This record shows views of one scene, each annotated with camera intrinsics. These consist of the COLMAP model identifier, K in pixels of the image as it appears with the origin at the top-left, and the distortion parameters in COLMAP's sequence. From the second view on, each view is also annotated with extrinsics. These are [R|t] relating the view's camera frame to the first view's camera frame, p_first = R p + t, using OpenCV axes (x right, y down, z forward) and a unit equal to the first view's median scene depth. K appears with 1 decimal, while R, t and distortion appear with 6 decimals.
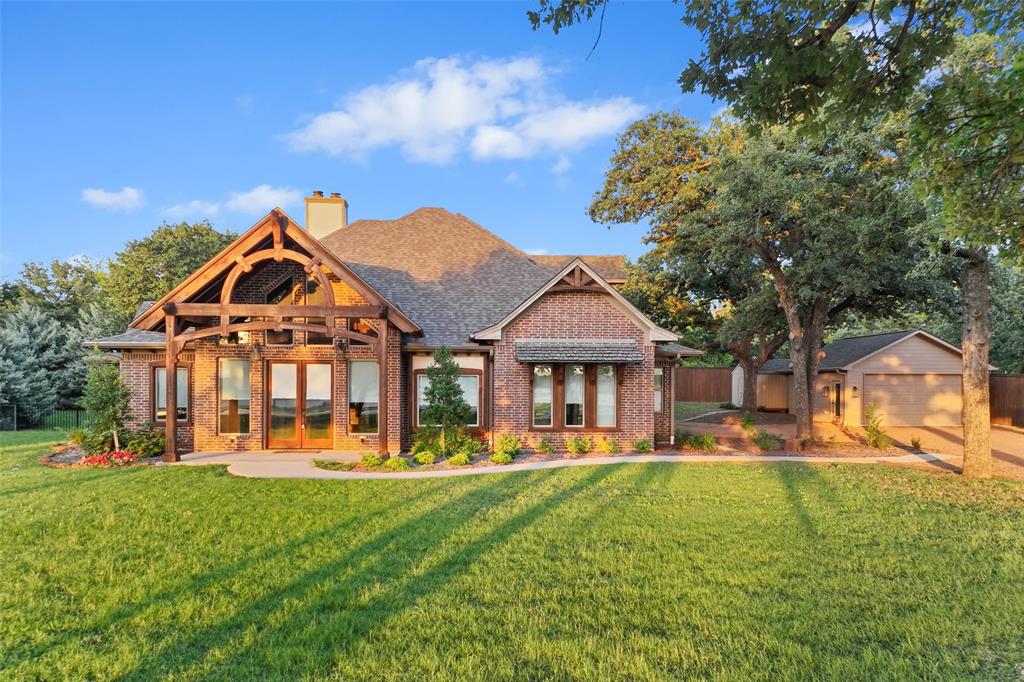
lens RADIAL K [[714.6, 0, 509.6], [0, 714.6, 378.3], [0, 0, 1]] dist [0.006523, 0.000779]
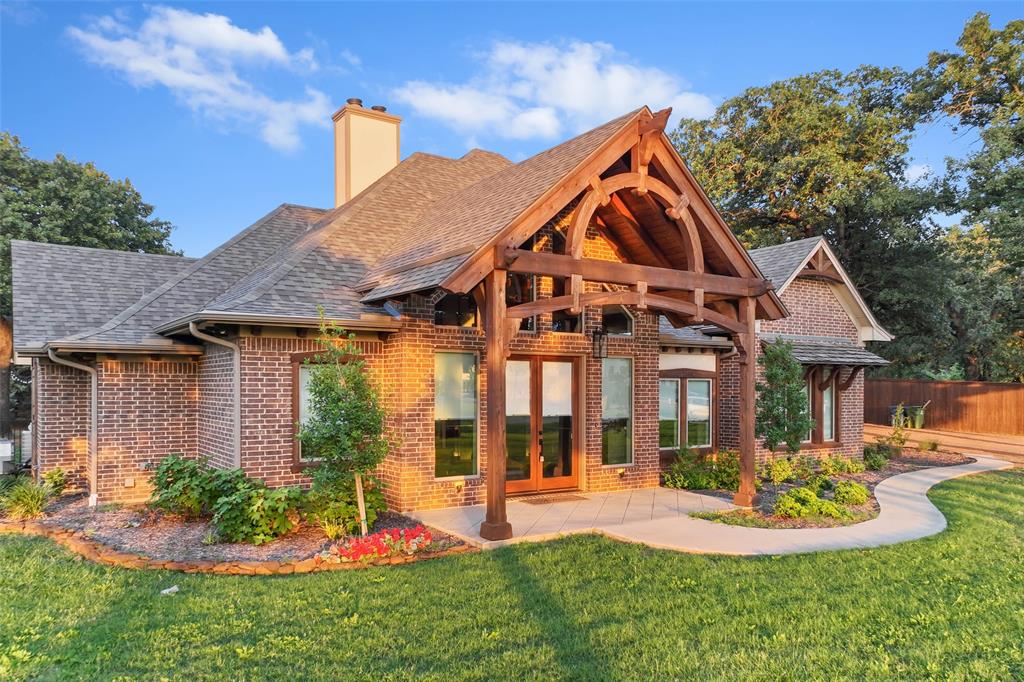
lens RADIAL K [[714.6, 0, 509.6], [0, 714.6, 378.3], [0, 0, 1]] dist [0.006523, 0.000779]
pose [[0.875145, 0.000092, 0.483860, -0.623247], [0.000988, 0.999998, -0.001977, -0.003905], [-0.483859, 0.002208, 0.875143, 0.446948]]
